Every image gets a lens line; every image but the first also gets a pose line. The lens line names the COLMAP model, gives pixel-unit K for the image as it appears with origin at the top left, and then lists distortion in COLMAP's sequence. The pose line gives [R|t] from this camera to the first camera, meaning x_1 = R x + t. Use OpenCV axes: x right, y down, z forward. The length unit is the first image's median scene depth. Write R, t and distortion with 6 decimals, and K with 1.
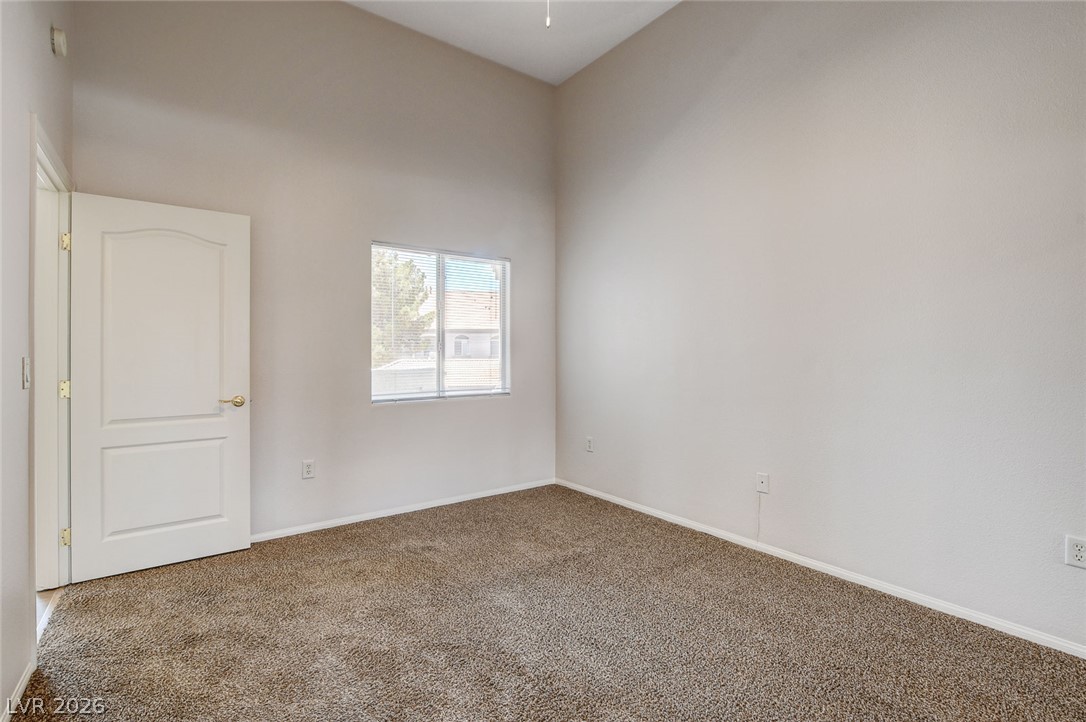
lens RADIAL K [[499.1, 0, 543.0], [0, 499.1, 347.9], [0, 0, 1]] dist [-0.000612, -0.000065]
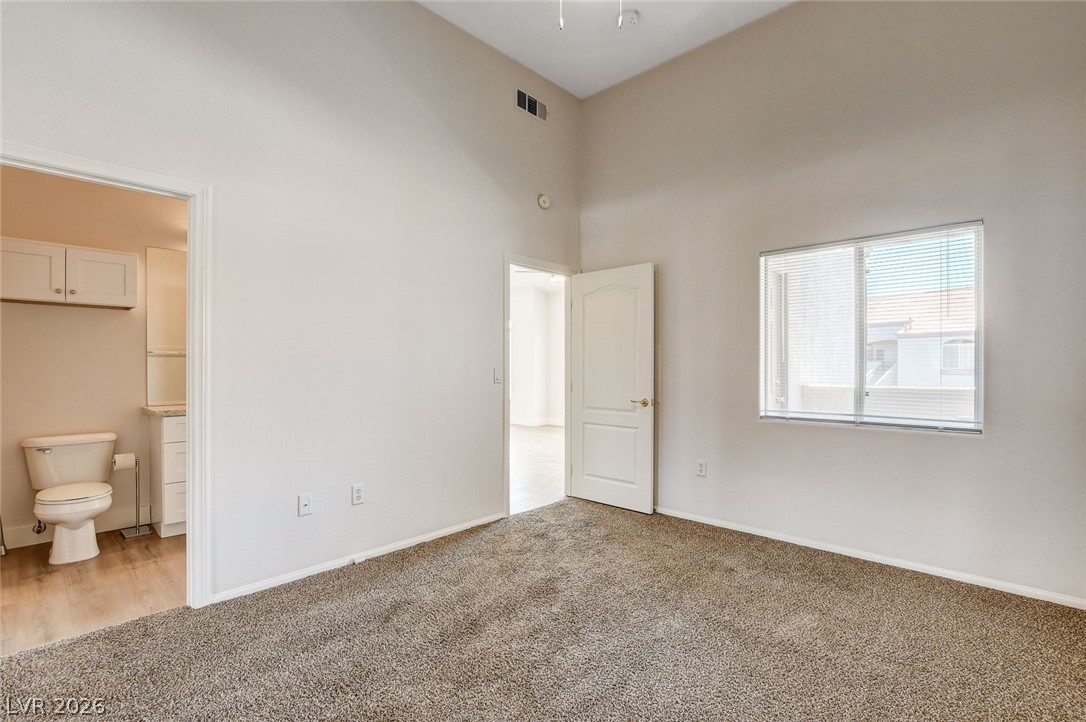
lens RADIAL K [[498.2, 0, 535.4], [0, 498.2, 363.6], [0, 0, 1]] dist [-0.010283, -0.000400]
pose [[0.166240, -0.004180, -0.986076, 0.674739], [0.007006, 0.999971, -0.003057, 0.004231], [0.986060, -0.006400, 0.166265, 0.493740]]
